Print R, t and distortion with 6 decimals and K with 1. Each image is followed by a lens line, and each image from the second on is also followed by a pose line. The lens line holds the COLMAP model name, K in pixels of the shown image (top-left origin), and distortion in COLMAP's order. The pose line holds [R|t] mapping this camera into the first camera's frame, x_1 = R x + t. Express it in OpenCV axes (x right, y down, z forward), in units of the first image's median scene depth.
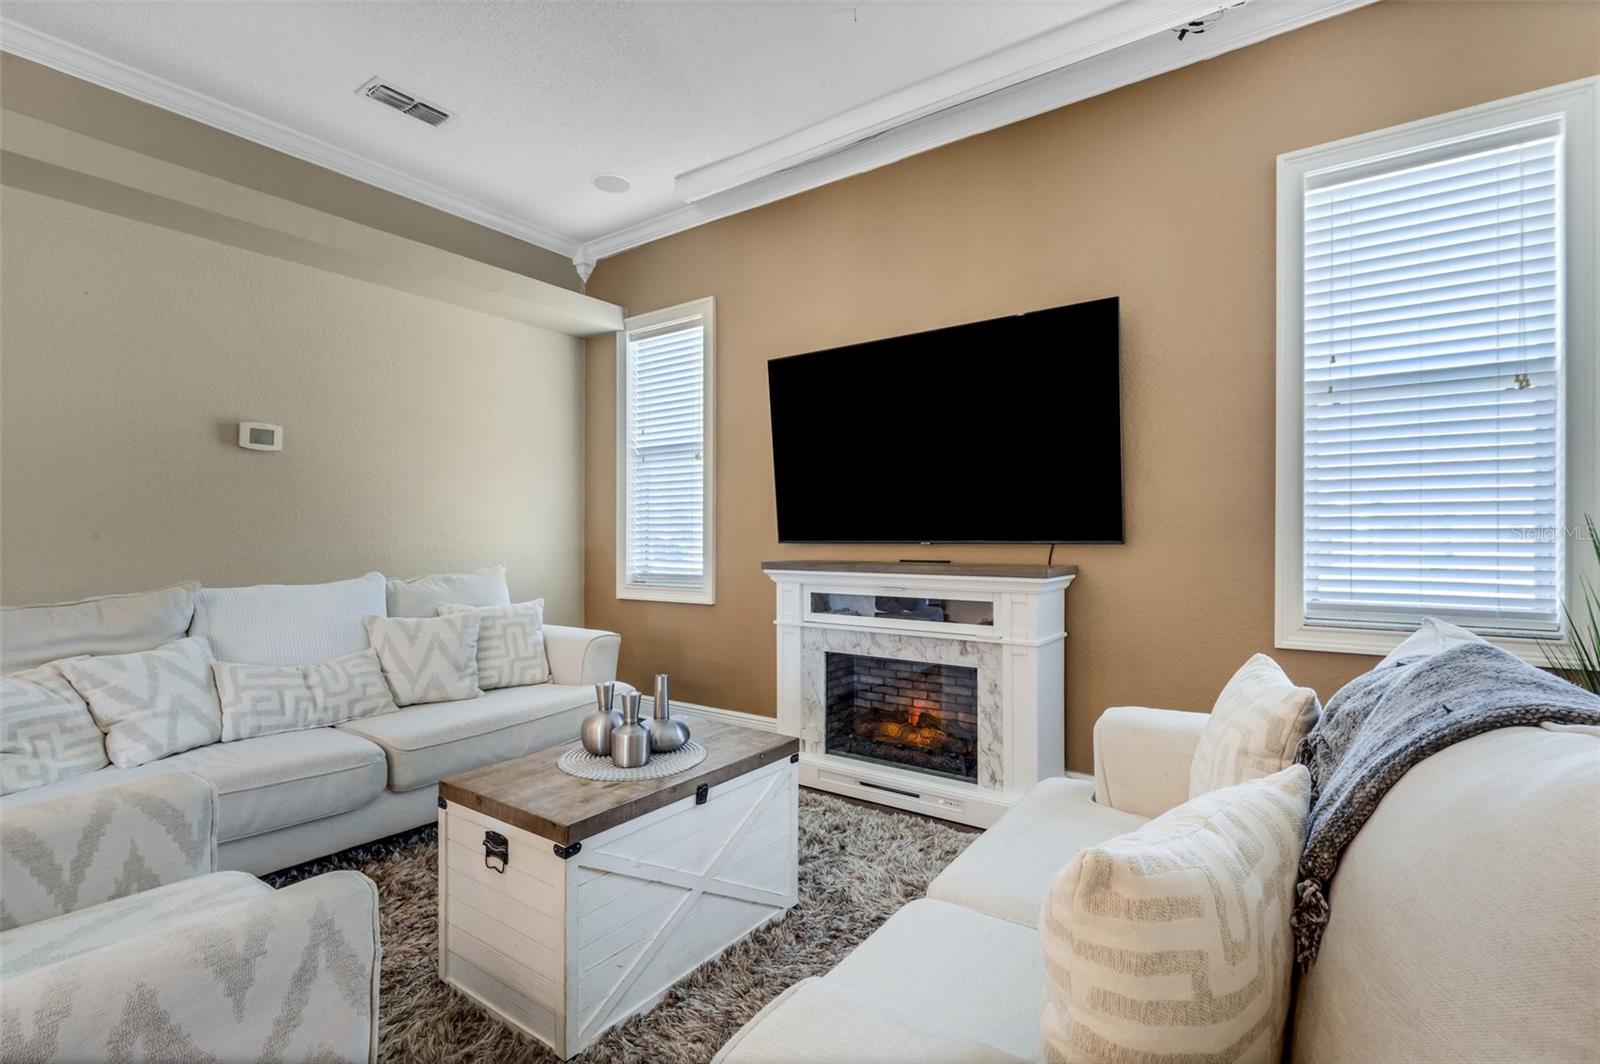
lens RADIAL K [[734.4, 0, 784.1], [0, 734.4, 533.1], [0, 0, 1]] dist [-0.002655, -0.000326]
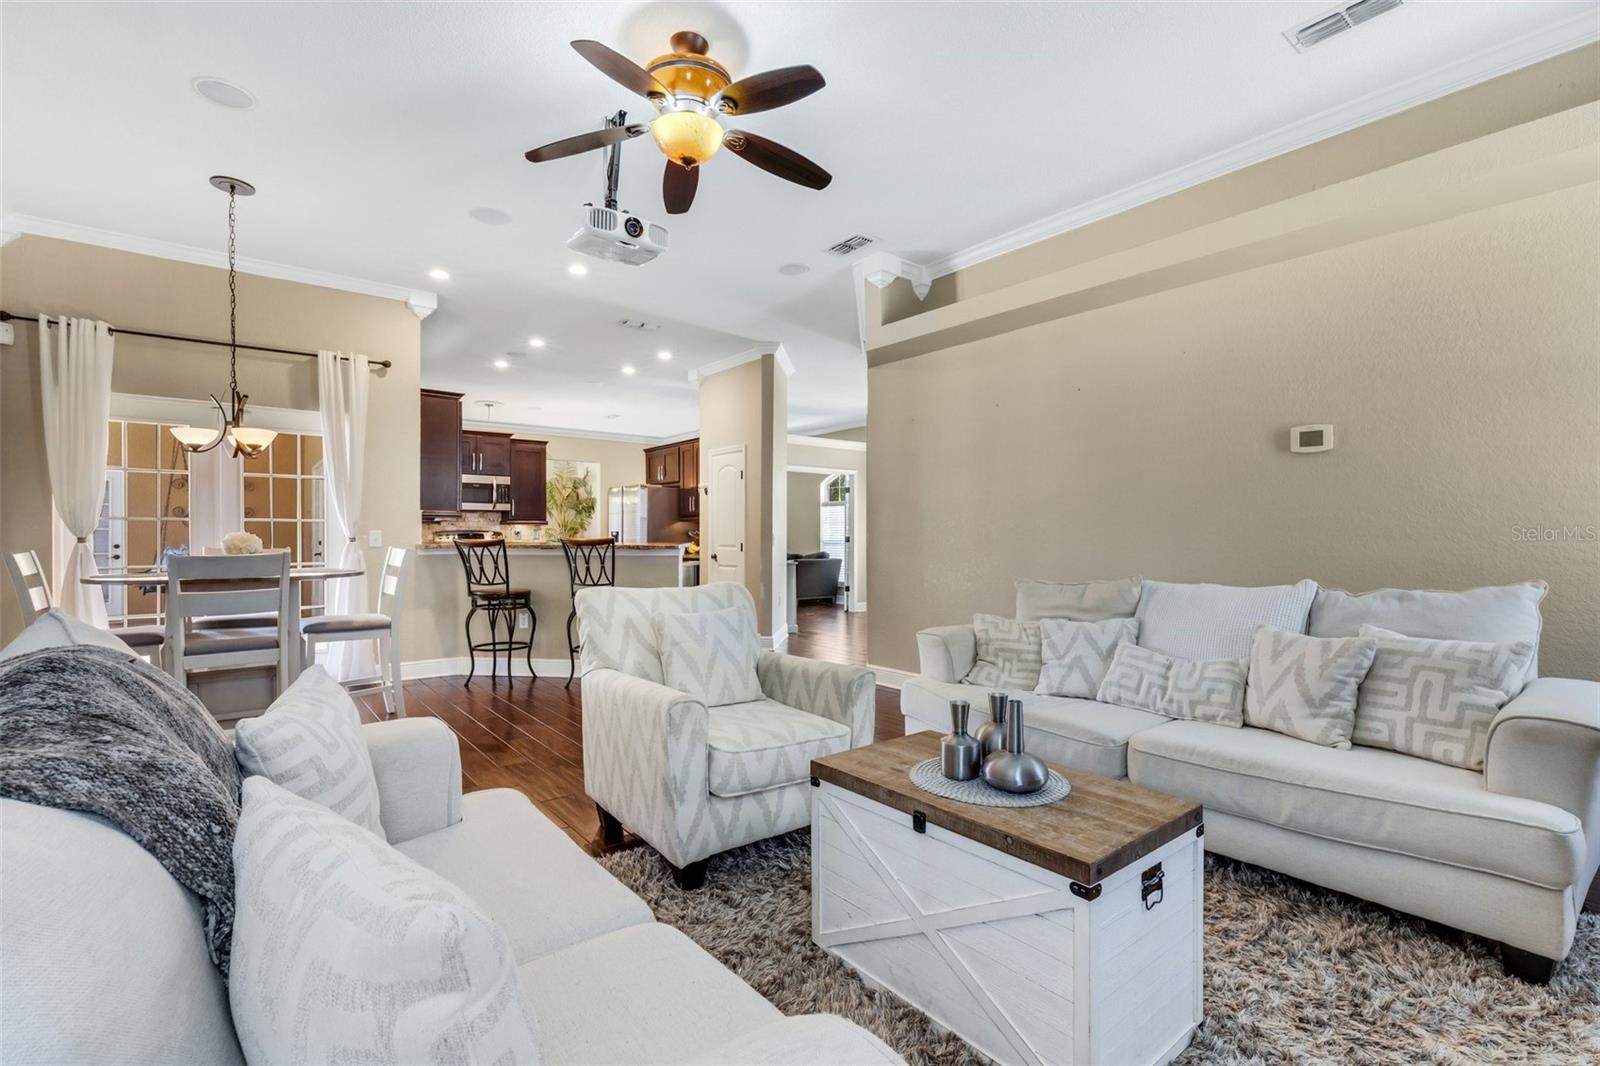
lens RADIAL K [[734.4, 0, 784.1], [0, 734.4, 538.8], [0, 0, 1]] dist [-0.002655, -0.000326]
pose [[-0.278352, -0.001496, -0.960478, 0.543058], [0.002280, 0.999995, -0.002219, 0.005113], [0.960476, -0.002808, -0.278347, 0.736323]]
